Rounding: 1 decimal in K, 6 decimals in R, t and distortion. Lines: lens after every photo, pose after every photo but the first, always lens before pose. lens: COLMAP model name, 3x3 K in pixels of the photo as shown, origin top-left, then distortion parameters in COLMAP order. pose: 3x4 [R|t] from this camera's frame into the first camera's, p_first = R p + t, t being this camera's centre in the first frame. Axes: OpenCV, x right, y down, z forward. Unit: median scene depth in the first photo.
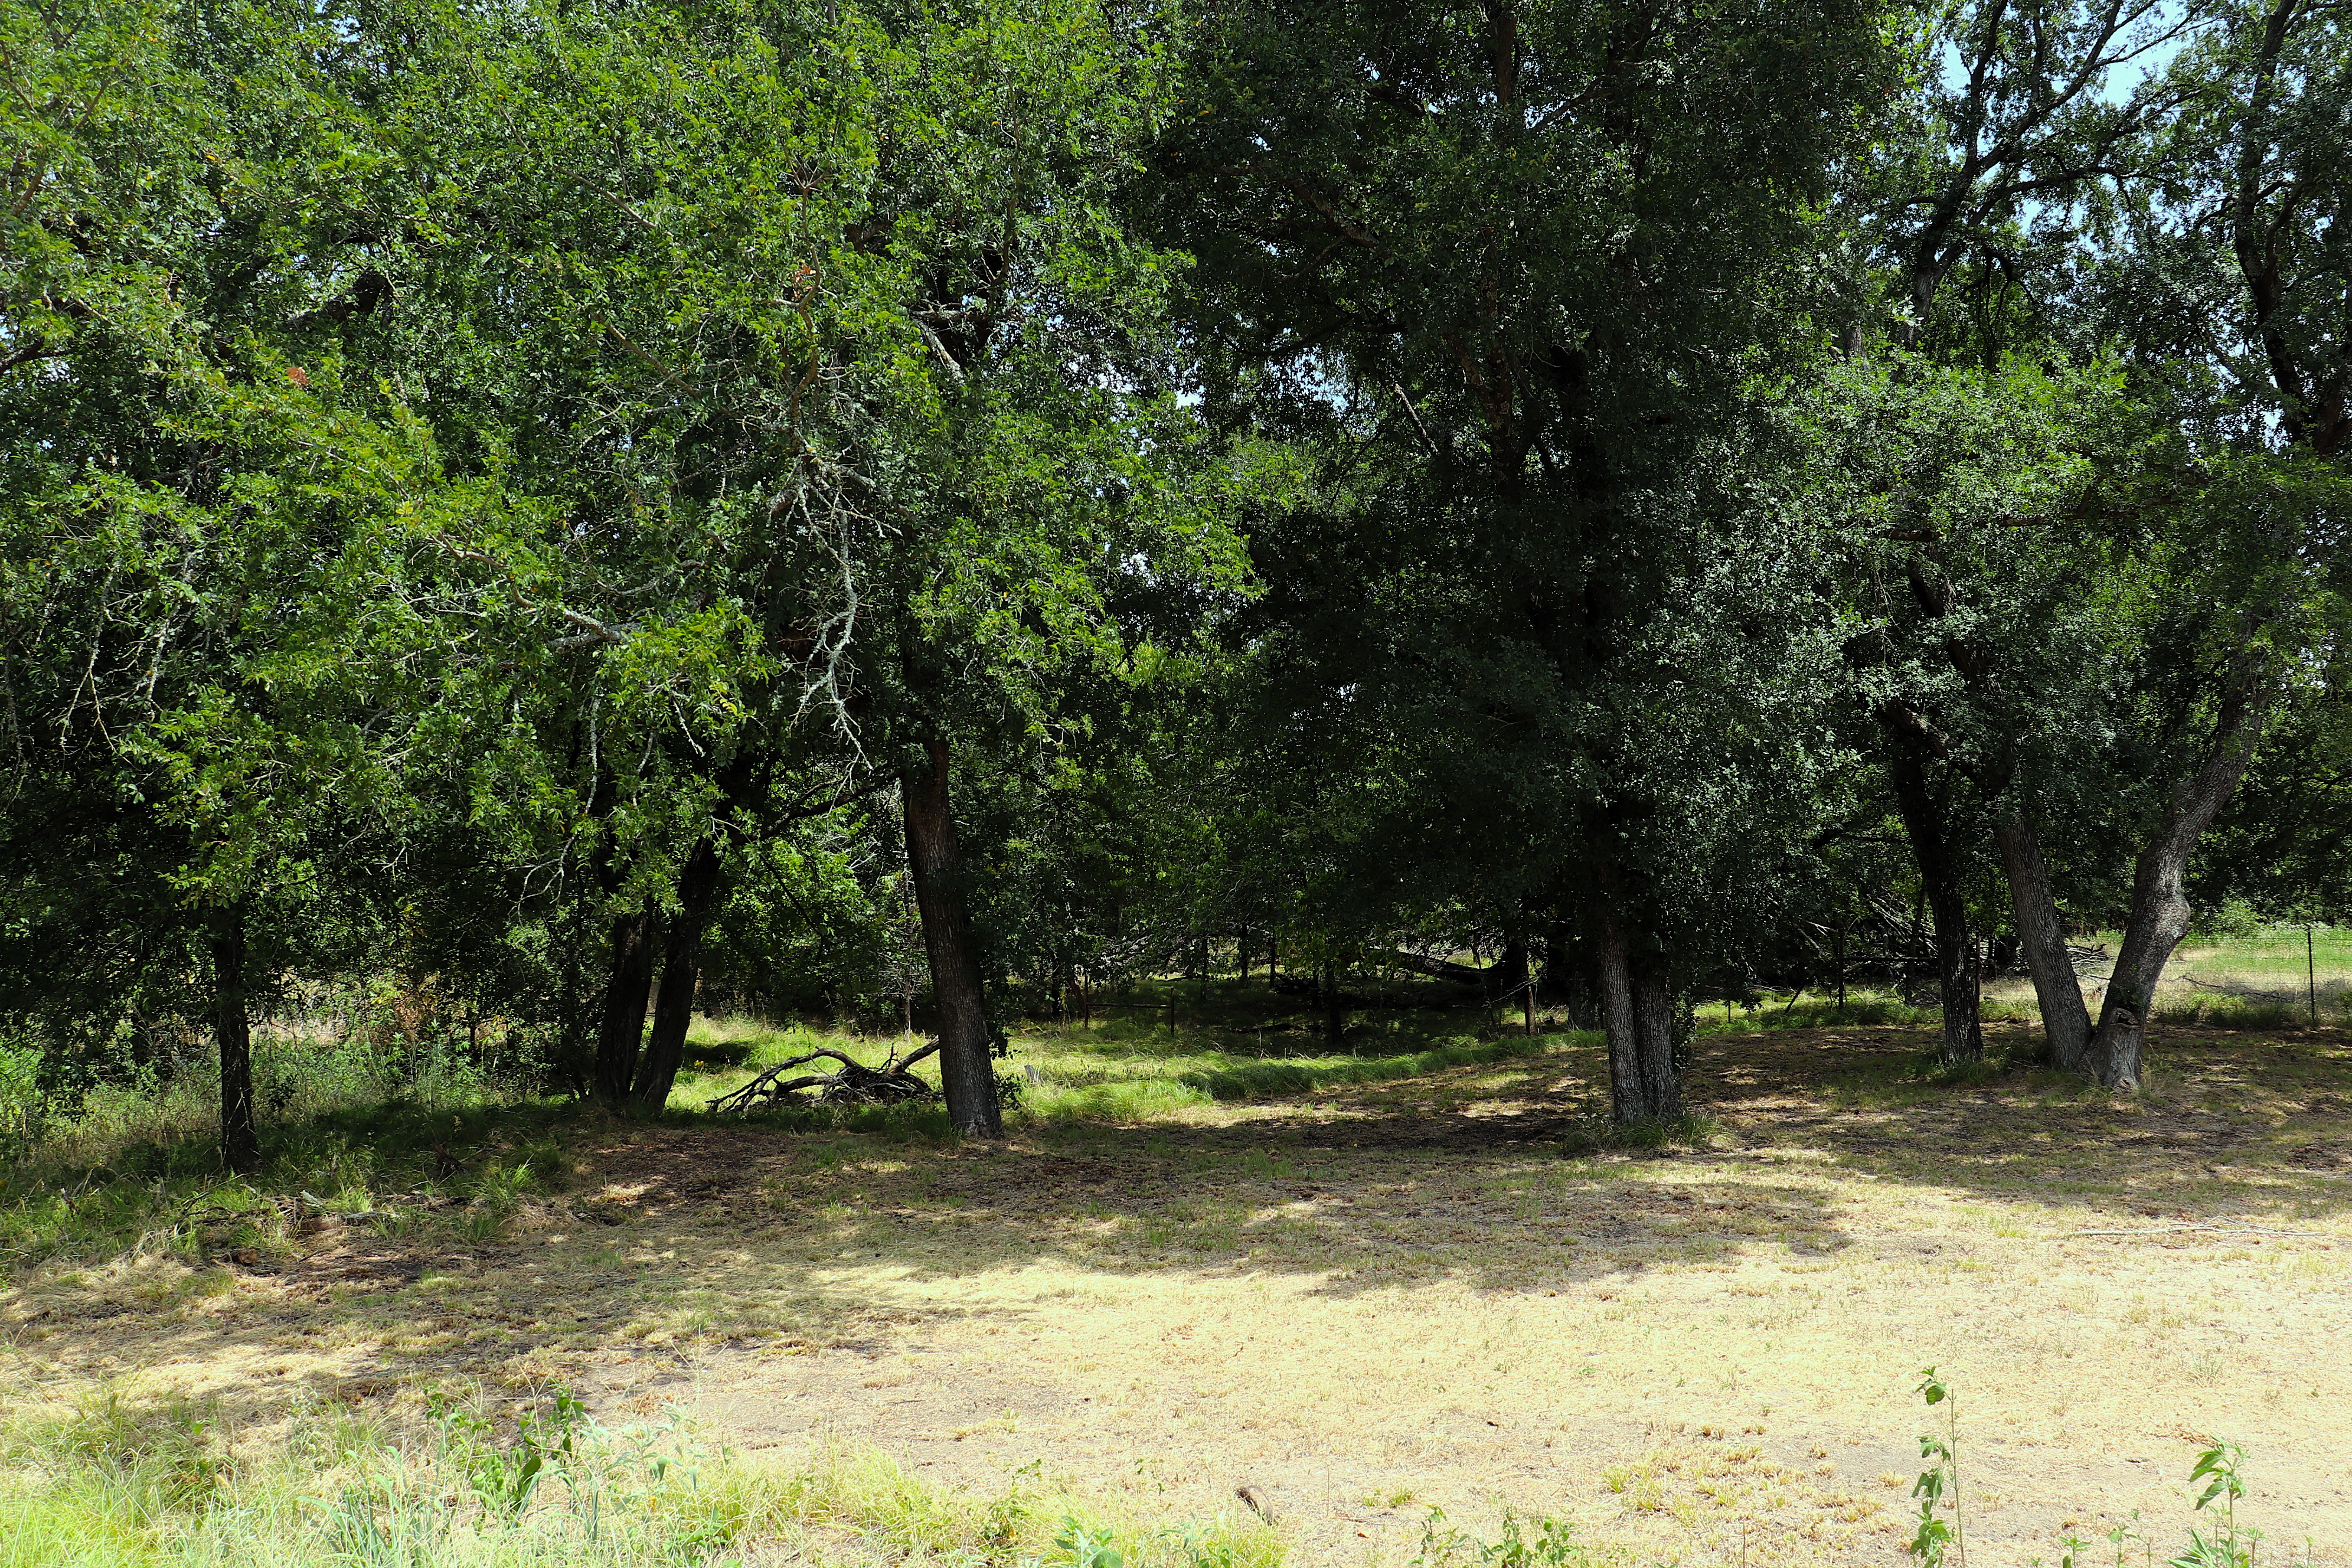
lens RADIAL K [[1970.1, 0, 1184.8], [0, 1970.1, 802.8], [0, 0, 1]] dist [-0.172973, 0.167730]
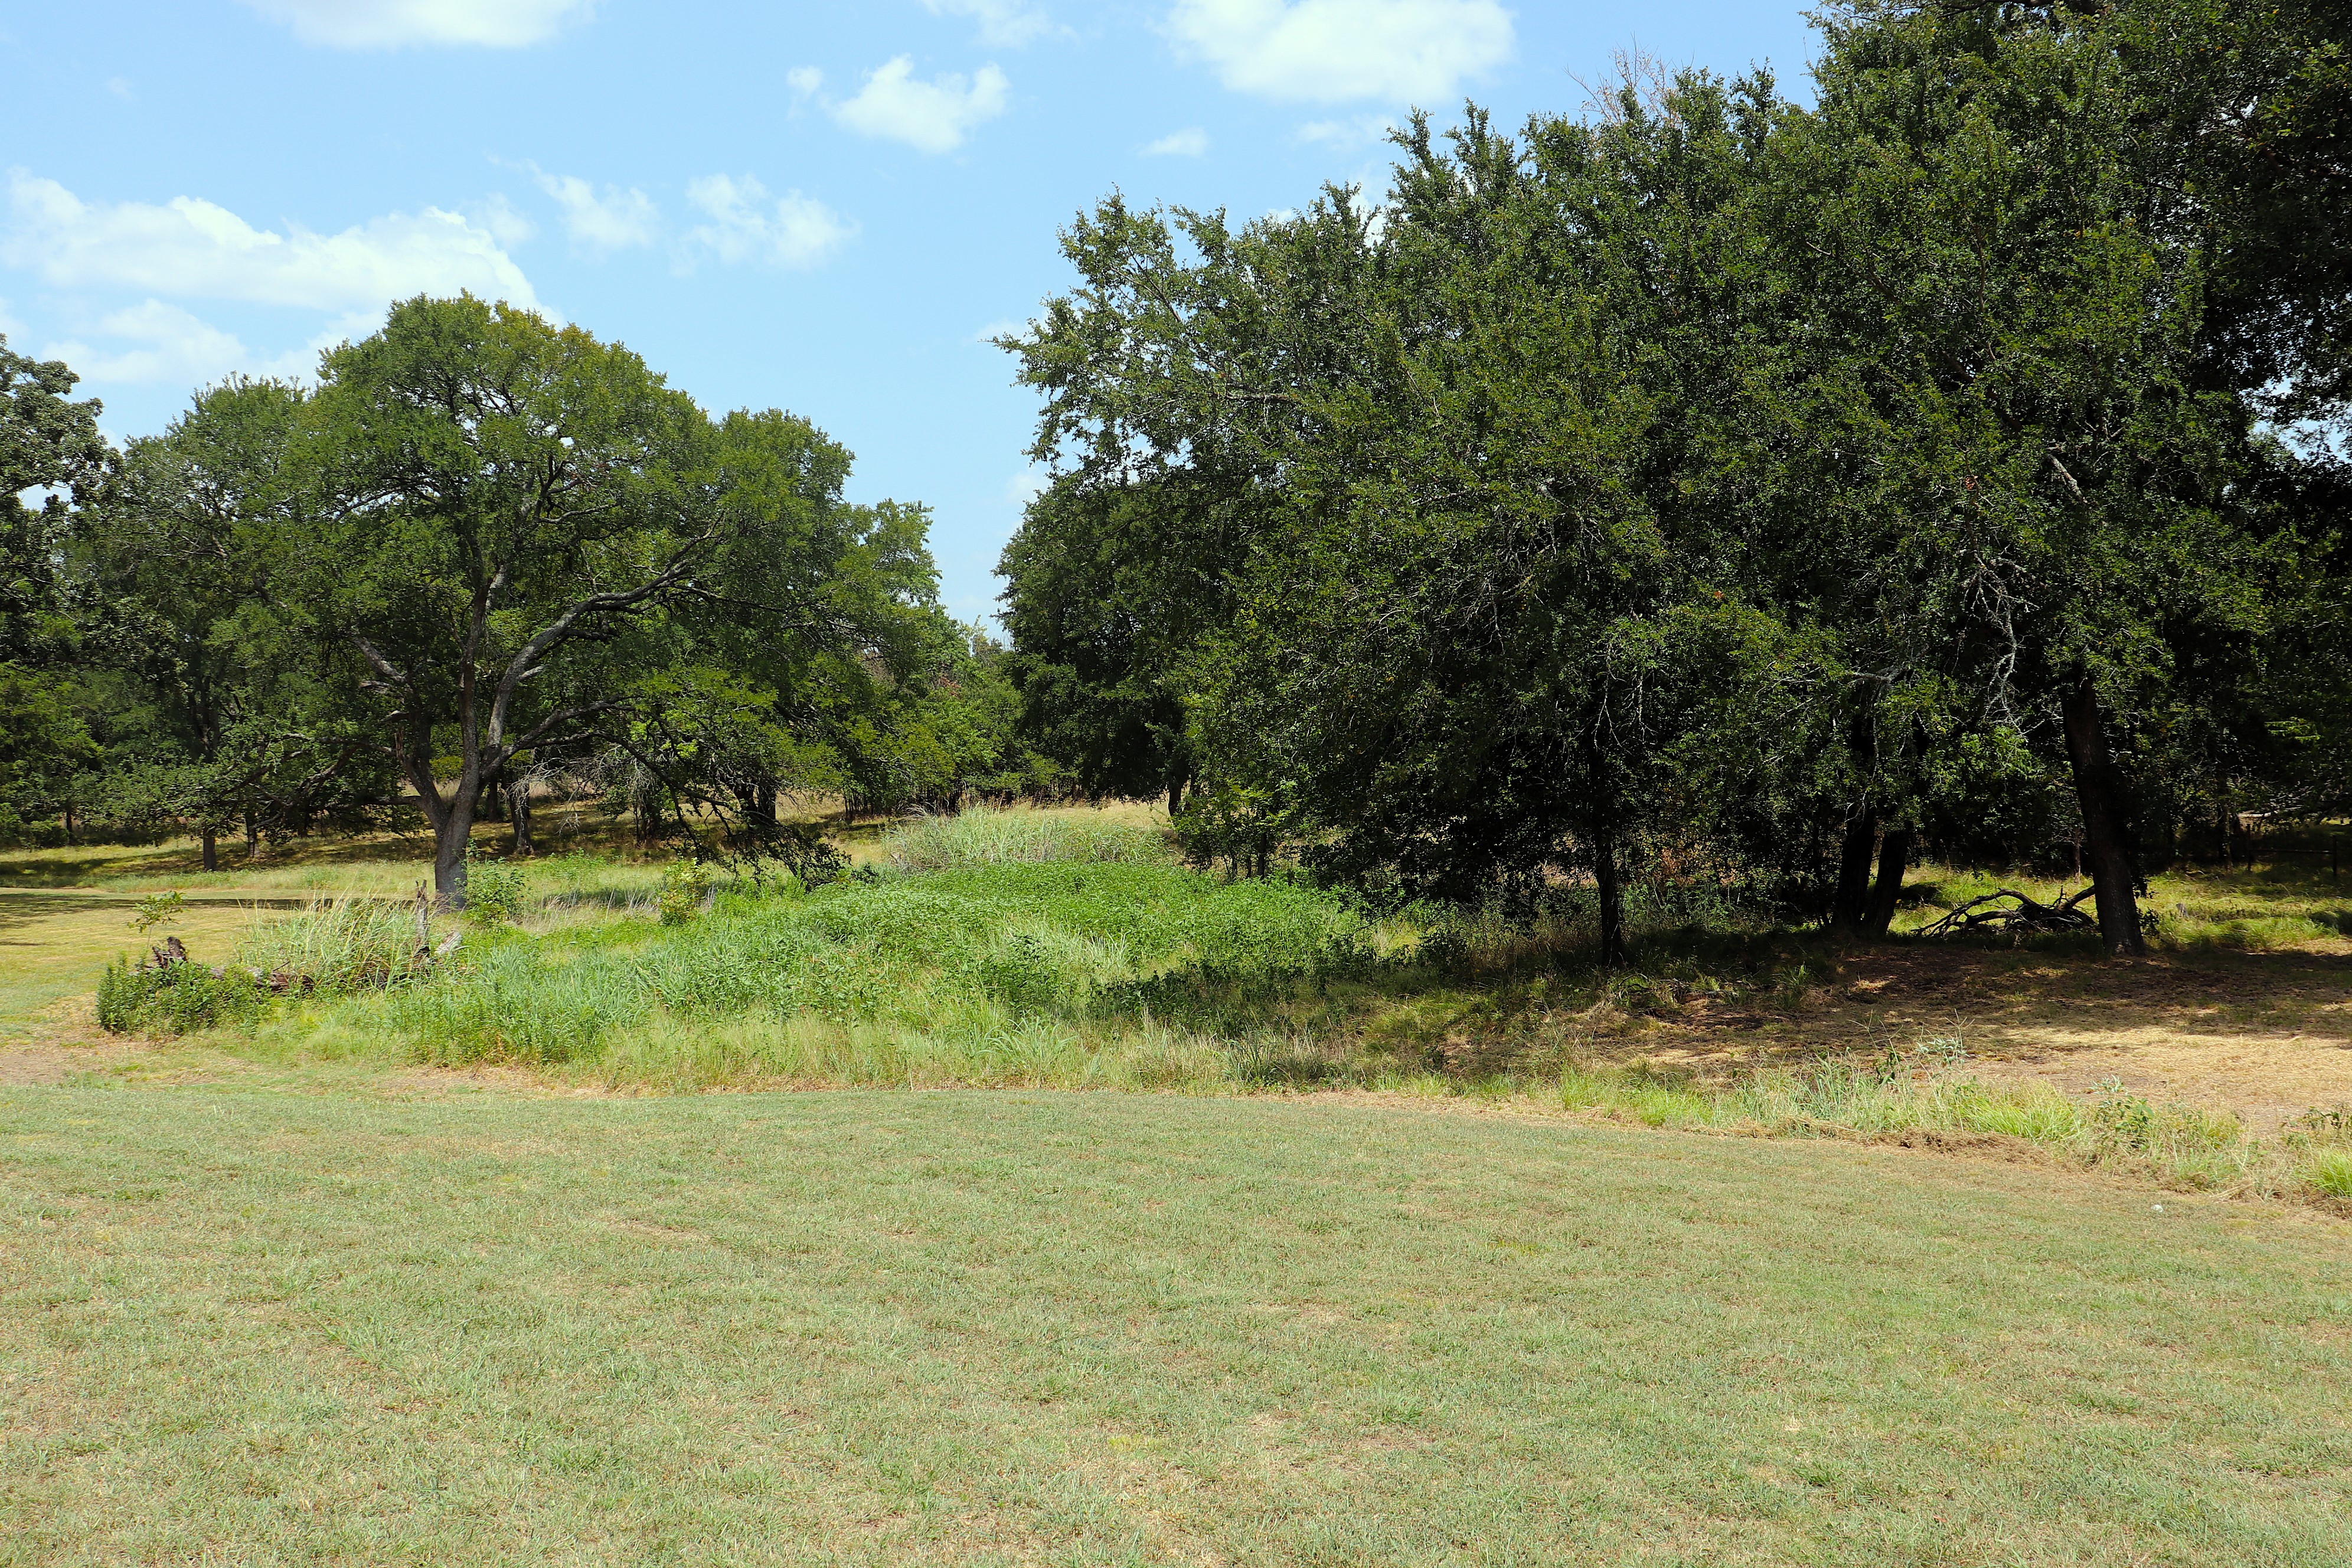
lens RADIAL K [[1897.0, 0, 1171.8], [0, 1897.0, 666.8], [0, 0, 1]] dist [-0.145184, 0.124330]
pose [[0.825308, -0.048171, -0.562624, 0.066665], [0.053112, 0.998560, -0.007585, -0.049560], [0.562179, -0.023622, 0.826678, -0.378896]]
